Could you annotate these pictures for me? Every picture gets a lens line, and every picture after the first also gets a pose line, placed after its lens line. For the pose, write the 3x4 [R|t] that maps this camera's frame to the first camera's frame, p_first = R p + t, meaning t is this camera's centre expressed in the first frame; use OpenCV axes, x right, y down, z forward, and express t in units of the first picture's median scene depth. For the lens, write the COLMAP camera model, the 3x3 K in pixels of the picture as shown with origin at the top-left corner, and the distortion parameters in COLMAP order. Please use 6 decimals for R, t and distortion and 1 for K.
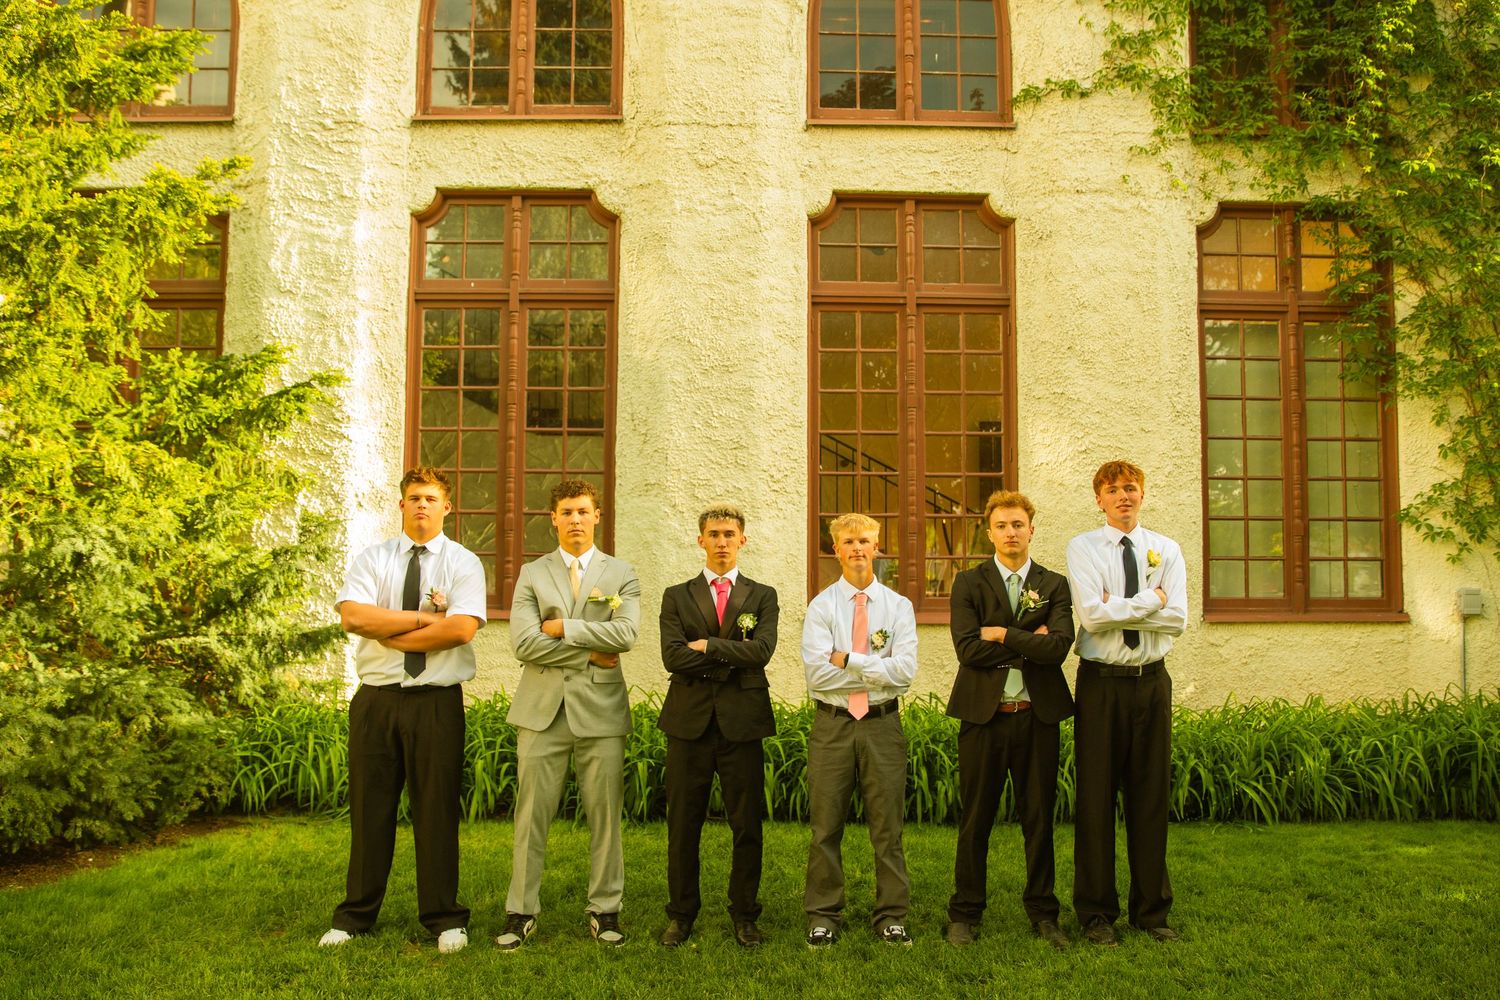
lens RADIAL K [[1111.9, 0, 752.6], [0, 1111.9, 498.3], [0, 0, 1]] dist [-0.100223, 0.074066]
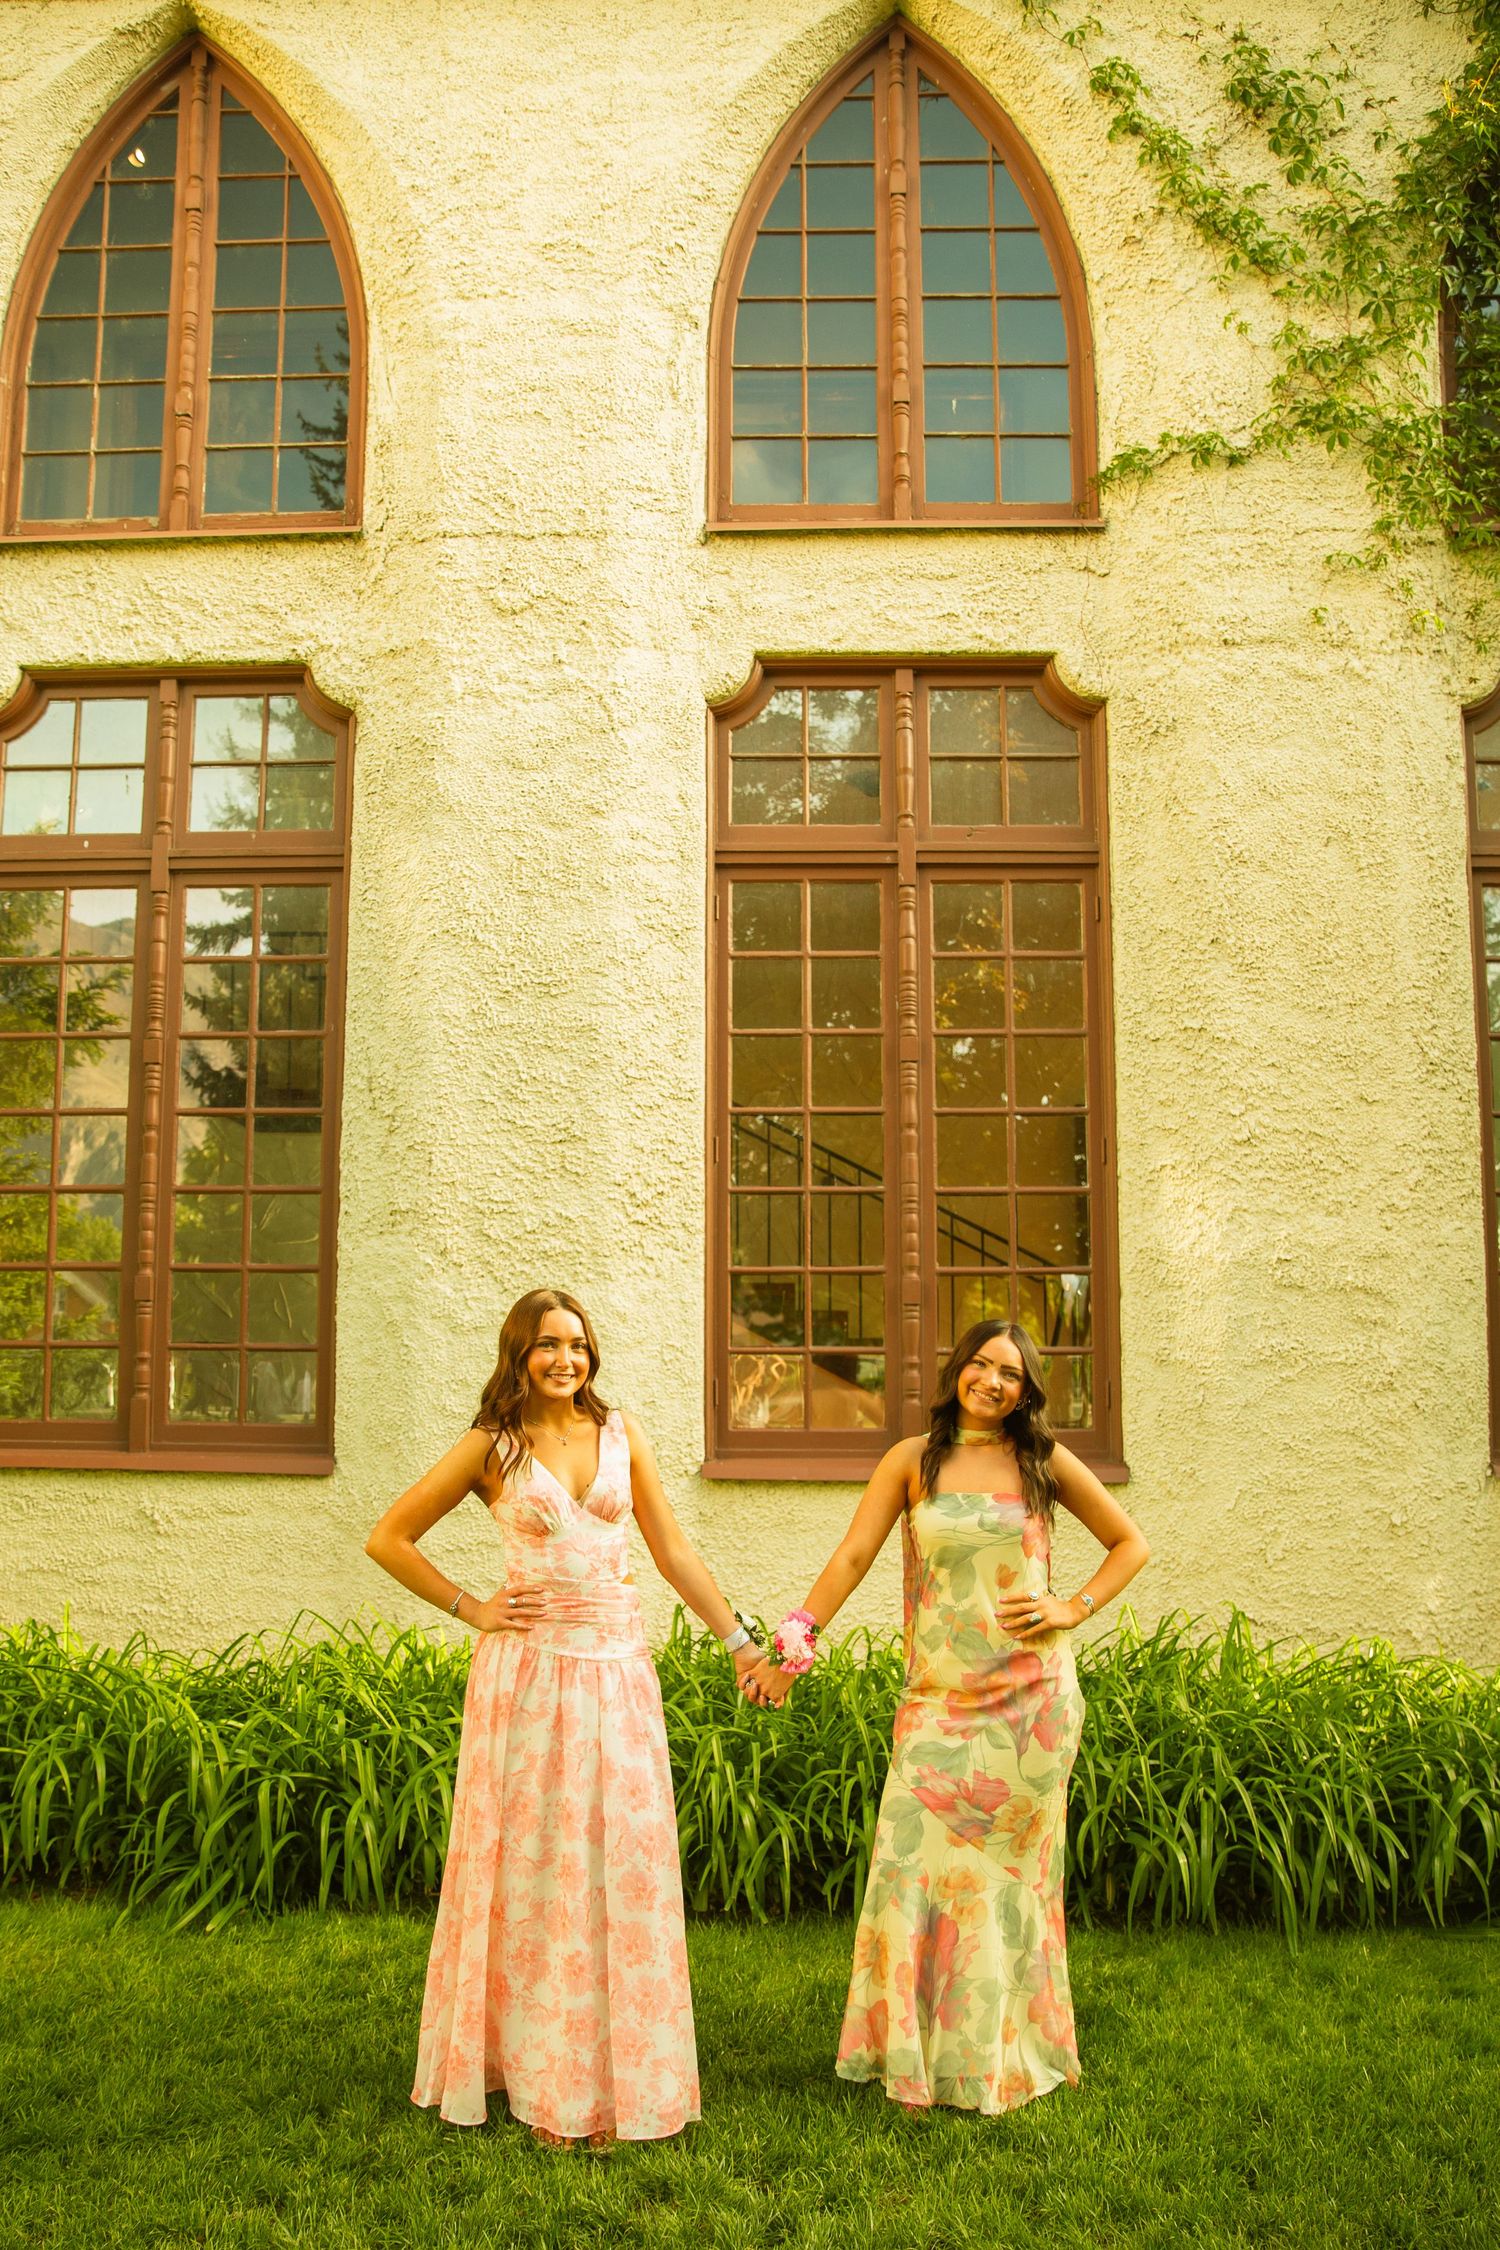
lens RADIAL K [[1667.9, 0, 729.2], [0, 1667.9, 1218.2], [0, 0, 1]] dist [-0.100223, 0.074066]
pose [[0.998787, -0.005729, -0.048902, 0.099007], [0.004068, 0.999414, -0.033993, 0.017411], [0.049068, 0.033753, 0.998225, 0.226197]]
